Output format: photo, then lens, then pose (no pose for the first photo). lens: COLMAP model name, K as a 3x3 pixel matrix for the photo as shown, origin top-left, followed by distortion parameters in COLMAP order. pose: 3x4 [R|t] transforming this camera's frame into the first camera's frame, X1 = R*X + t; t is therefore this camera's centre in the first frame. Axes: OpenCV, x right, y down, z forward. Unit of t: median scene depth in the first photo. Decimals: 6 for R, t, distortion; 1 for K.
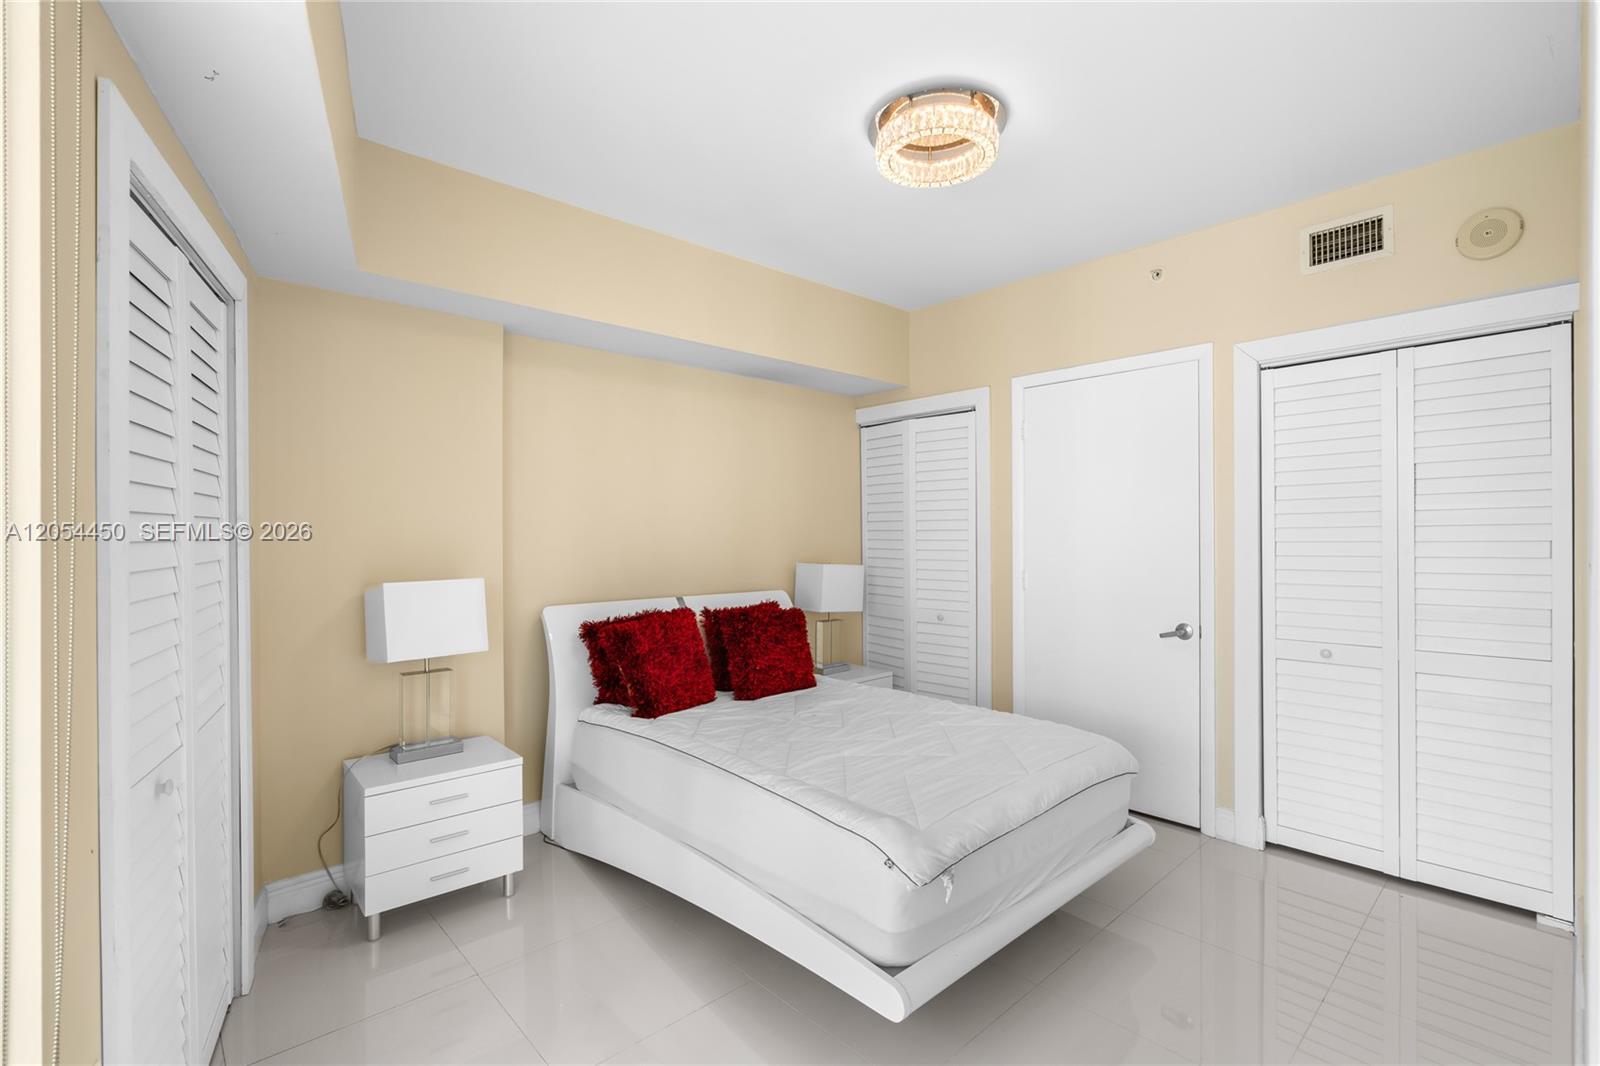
lens RADIAL K [[734.3, 0, 788.7], [0, 734.3, 547.9], [0, 0, 1]] dist [-0.014049, 0.006192]
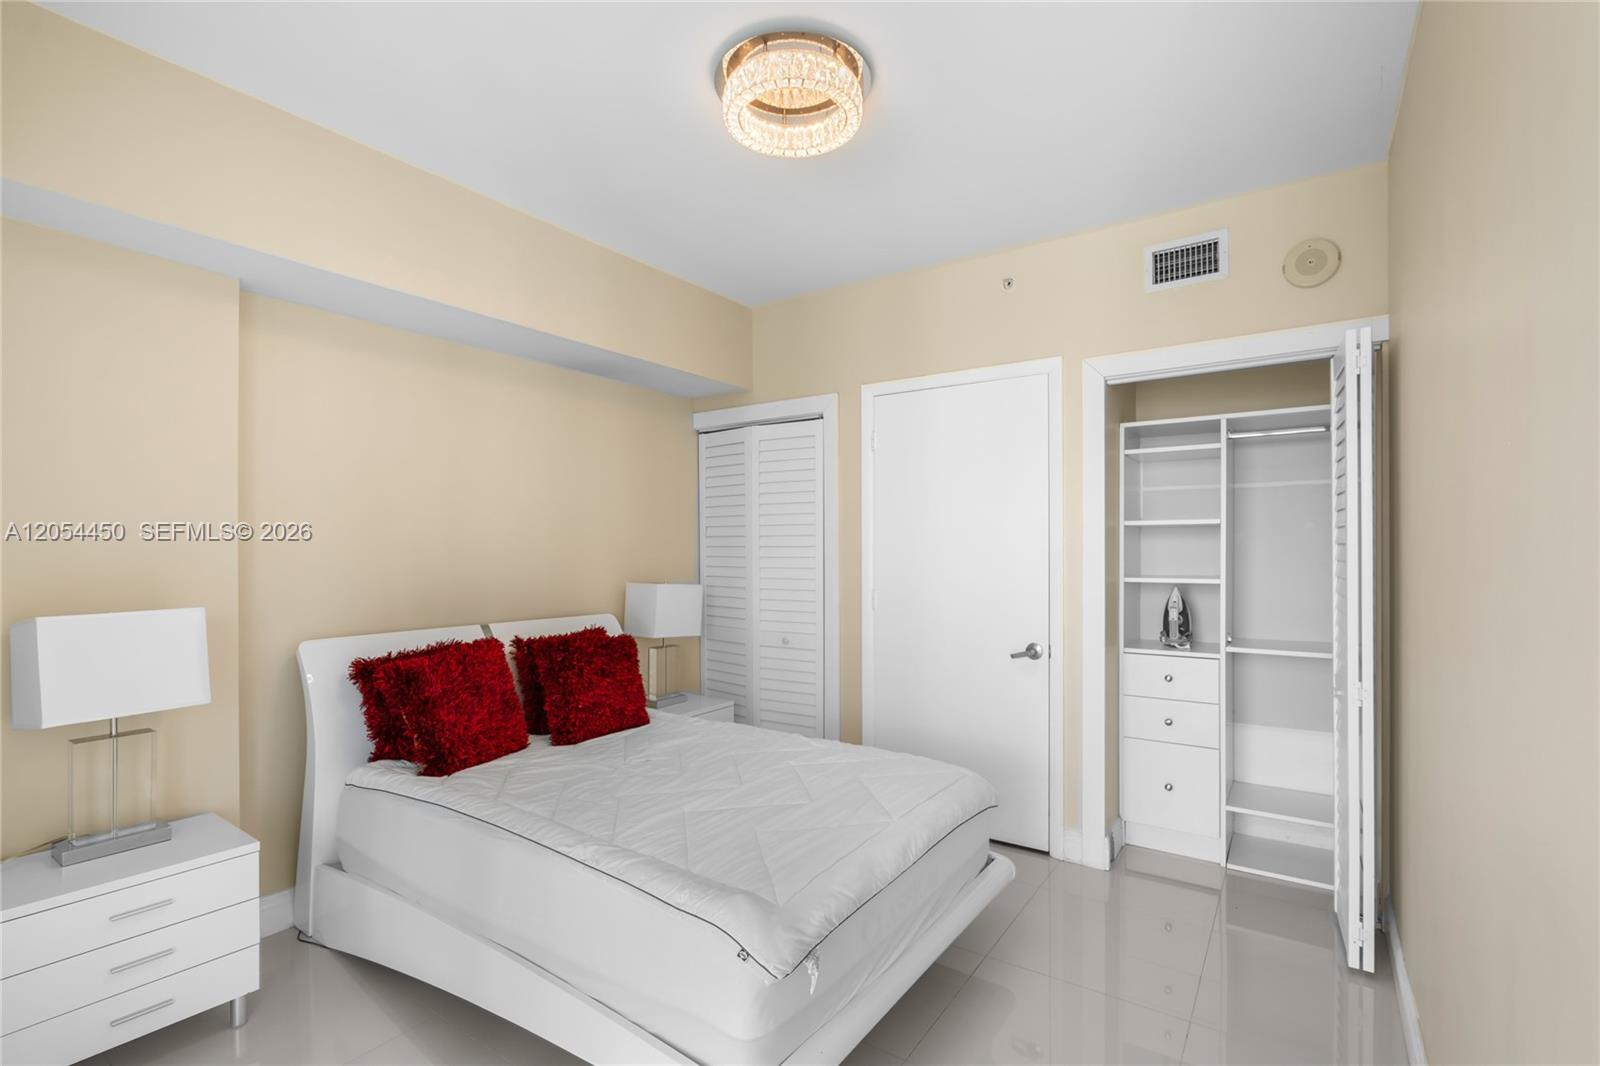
lens RADIAL K [[734.3, 0, 793.8], [0, 734.3, 550.9], [0, 0, 1]] dist [-0.014049, 0.006192]
pose [[0.972413, 0.001822, 0.233258, 0.000782], [0.002344, 0.999843, -0.017583, -0.002484], [-0.233253, 0.017644, 0.972256, 0.106872]]
